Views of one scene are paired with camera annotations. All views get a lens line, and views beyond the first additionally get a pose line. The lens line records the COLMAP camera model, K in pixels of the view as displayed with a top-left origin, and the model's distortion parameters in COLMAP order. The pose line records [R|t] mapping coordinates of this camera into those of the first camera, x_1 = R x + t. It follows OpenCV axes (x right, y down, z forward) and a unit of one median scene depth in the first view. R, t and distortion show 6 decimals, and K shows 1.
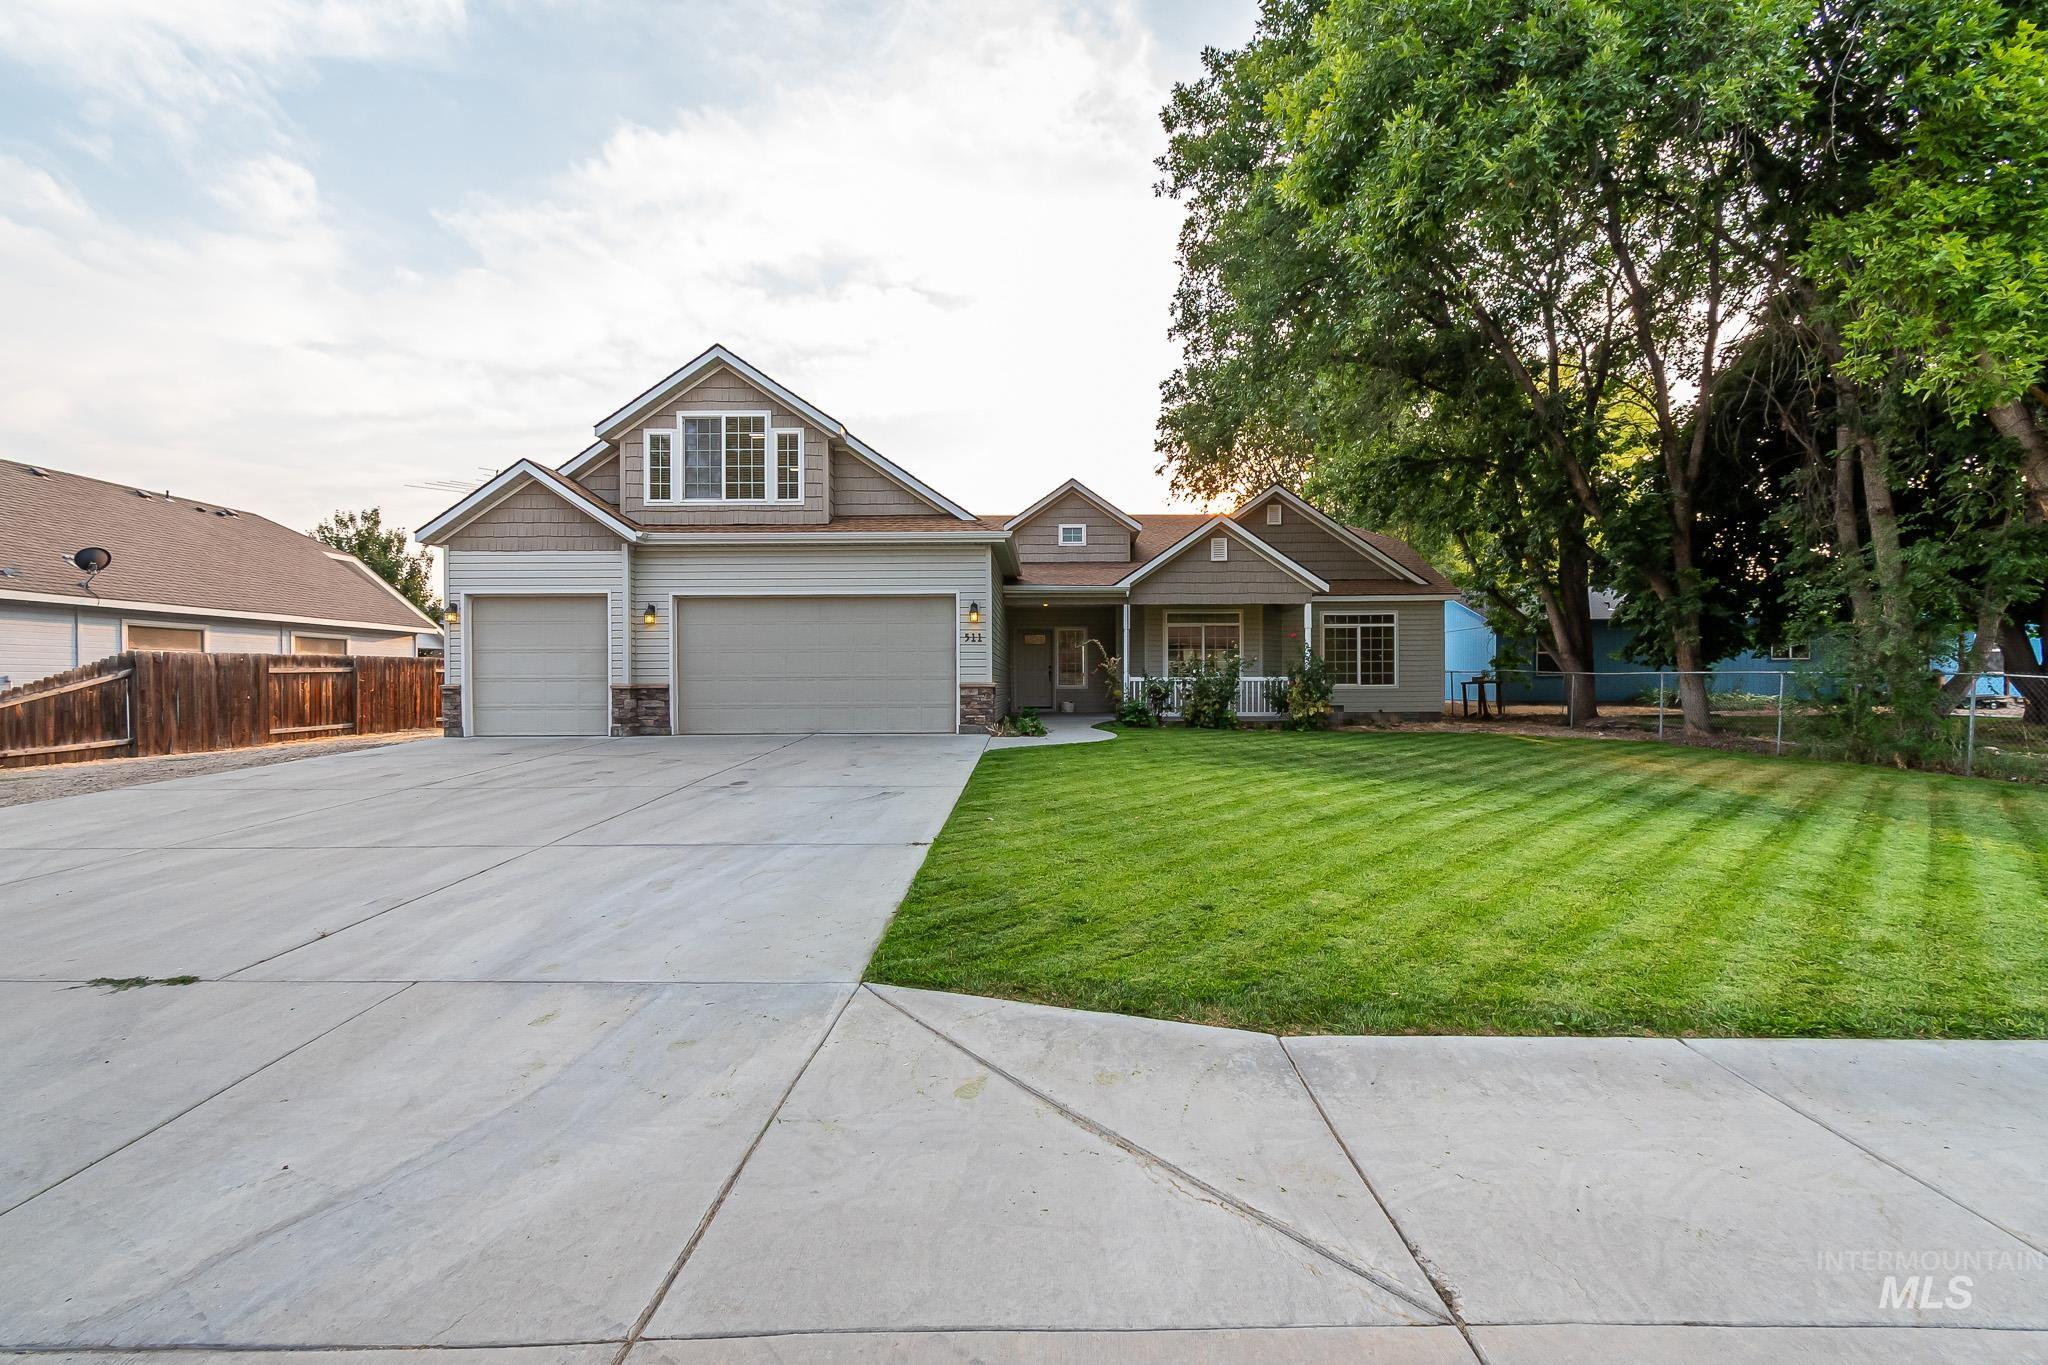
lens RADIAL K [[917.3, 0, 1026.8], [0, 917.3, 684.1], [0, 0, 1]] dist [0.001955, -0.000211]
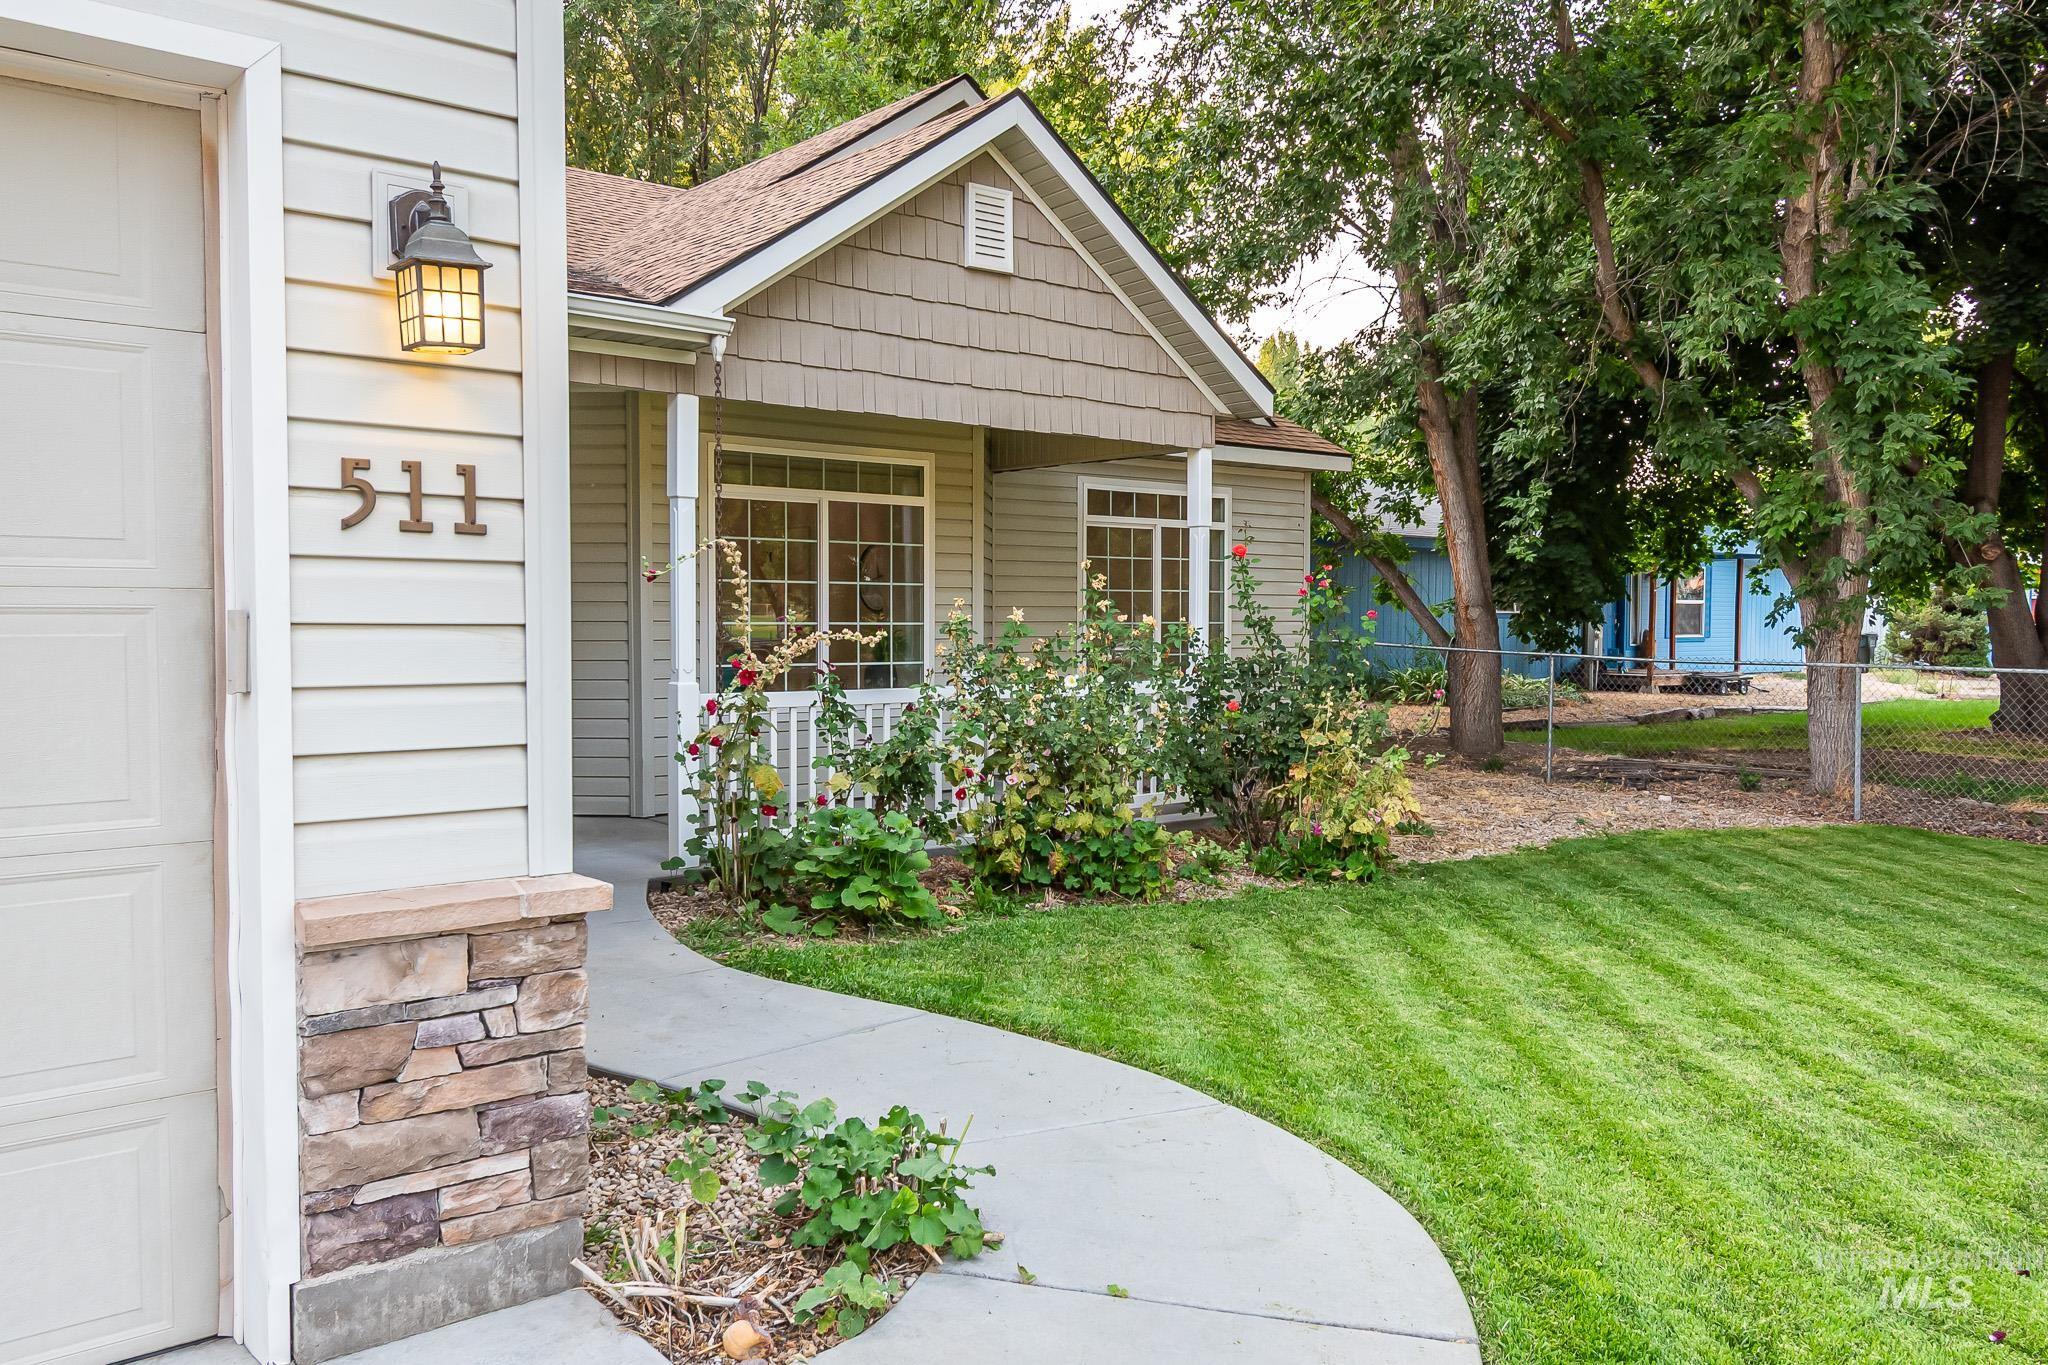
lens RADIAL K [[1612.2, 0, 1023.6], [0, 1612.2, 680.5], [0, 0, 1]] dist [-0.005120, -0.001890]
pose [[0.753211, -0.017824, 0.657537, -0.105720], [-0.007425, 0.999339, 0.035595, -0.028102], [-0.657737, -0.031693, 0.752581, 0.630967]]
